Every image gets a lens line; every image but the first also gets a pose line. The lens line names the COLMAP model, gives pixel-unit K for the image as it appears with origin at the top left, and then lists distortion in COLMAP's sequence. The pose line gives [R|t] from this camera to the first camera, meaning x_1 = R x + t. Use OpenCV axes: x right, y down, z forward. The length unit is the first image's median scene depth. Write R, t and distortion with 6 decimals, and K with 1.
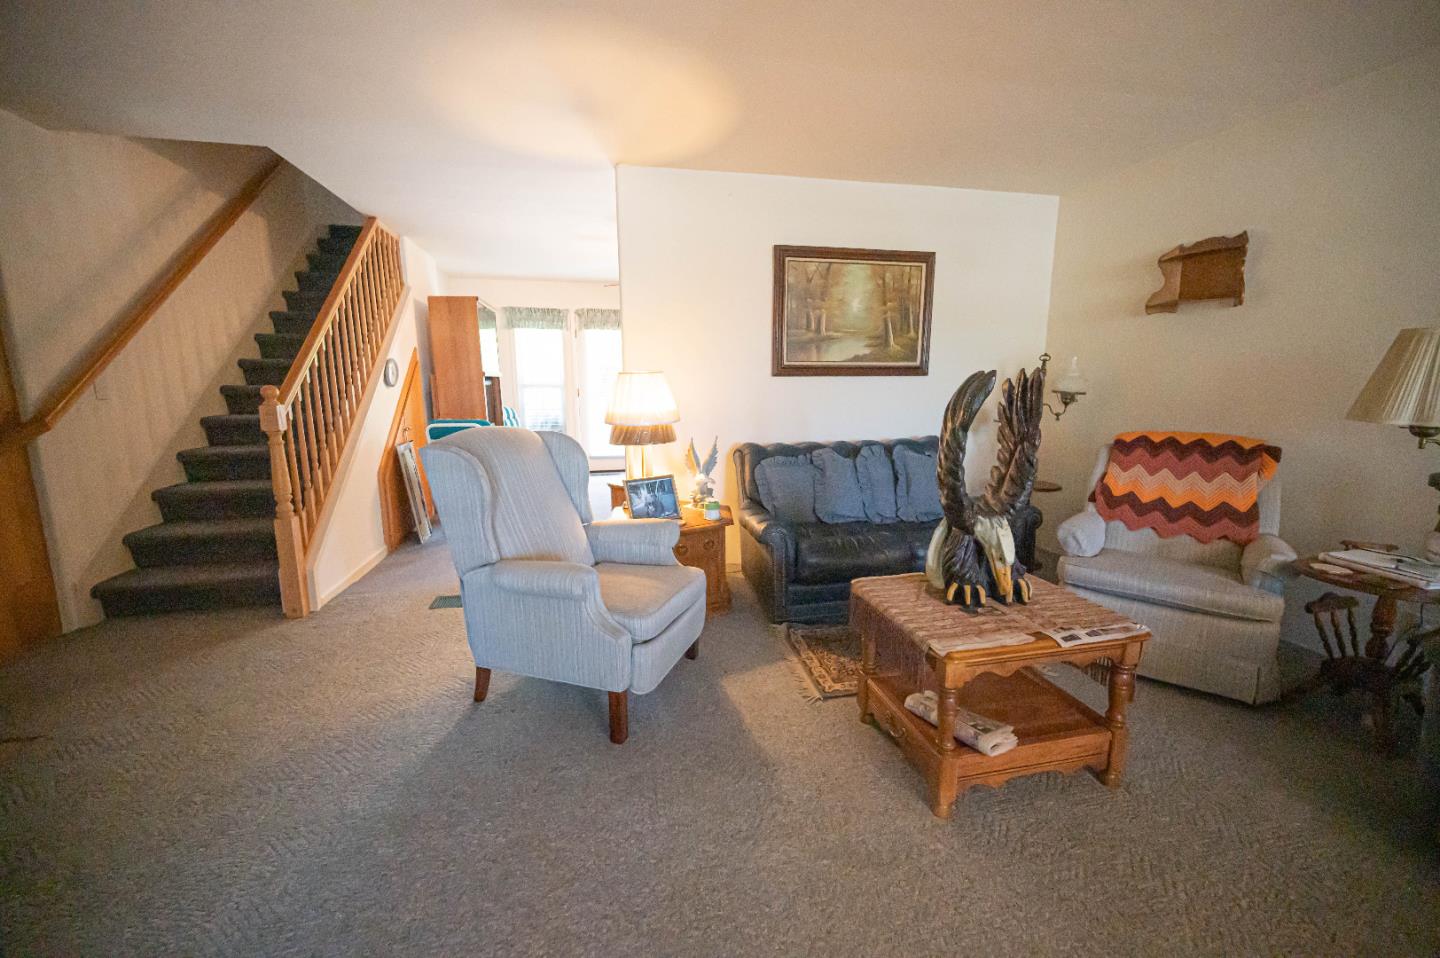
lens RADIAL K [[564.6, 0, 724.0], [0, 564.6, 473.7], [0, 0, 1]] dist [0.018847, 0.000146]
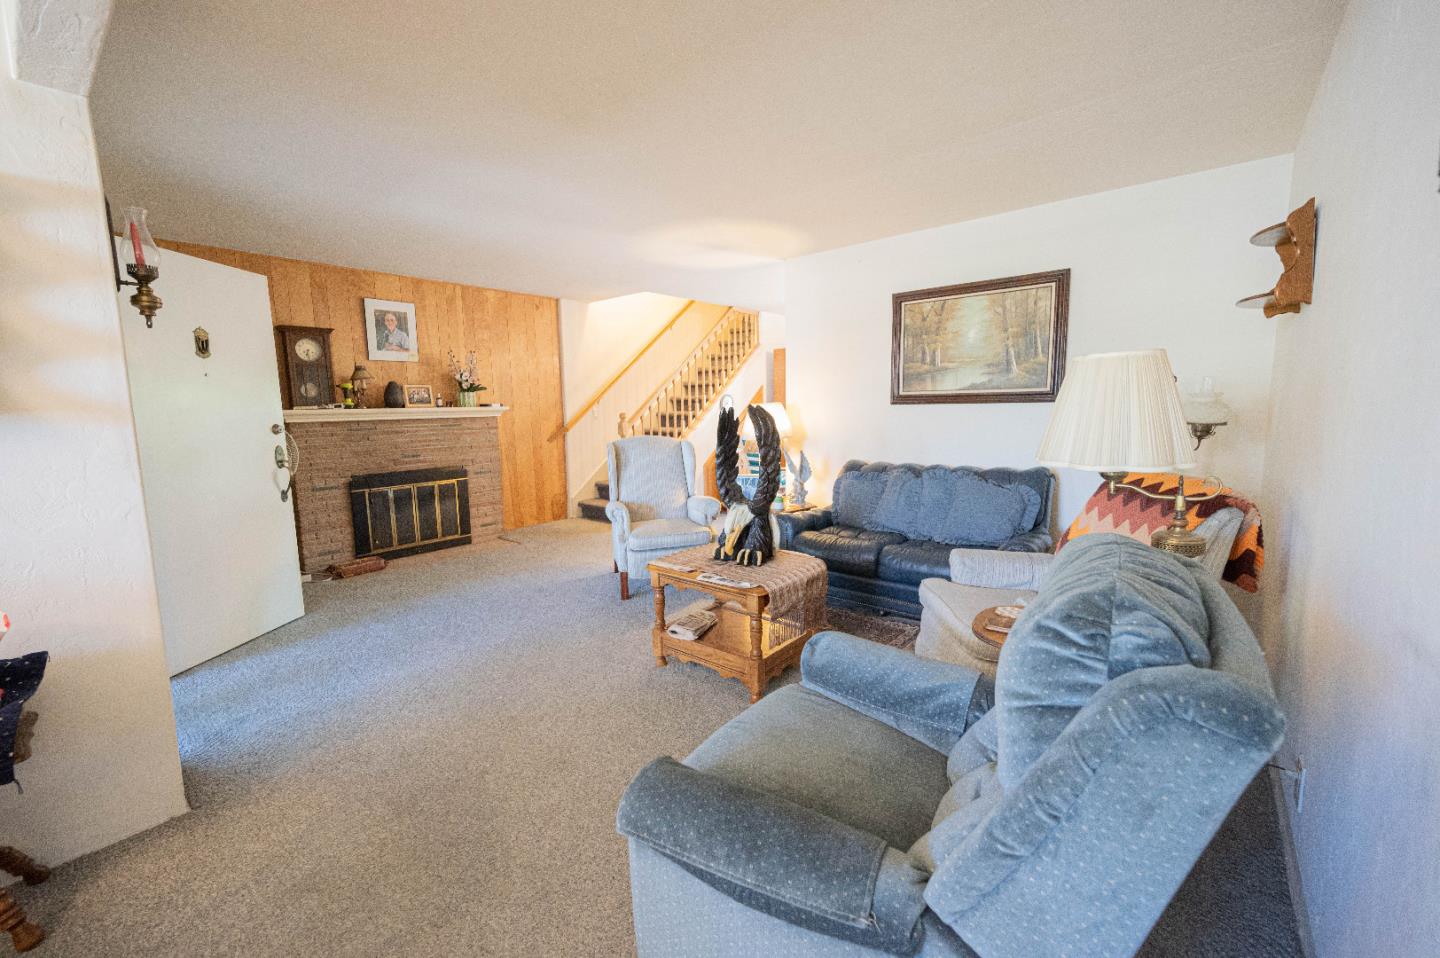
lens RADIAL K [[567.8, 0, 718.4], [0, 567.8, 474.1], [0, 0, 1]] dist [0.001794, 0.000502]
pose [[0.608248, 0.086917, -0.788974, 0.799641], [-0.120131, 0.992617, 0.016738, -0.008587], [0.784603, 0.084599, 0.614199, 0.022261]]
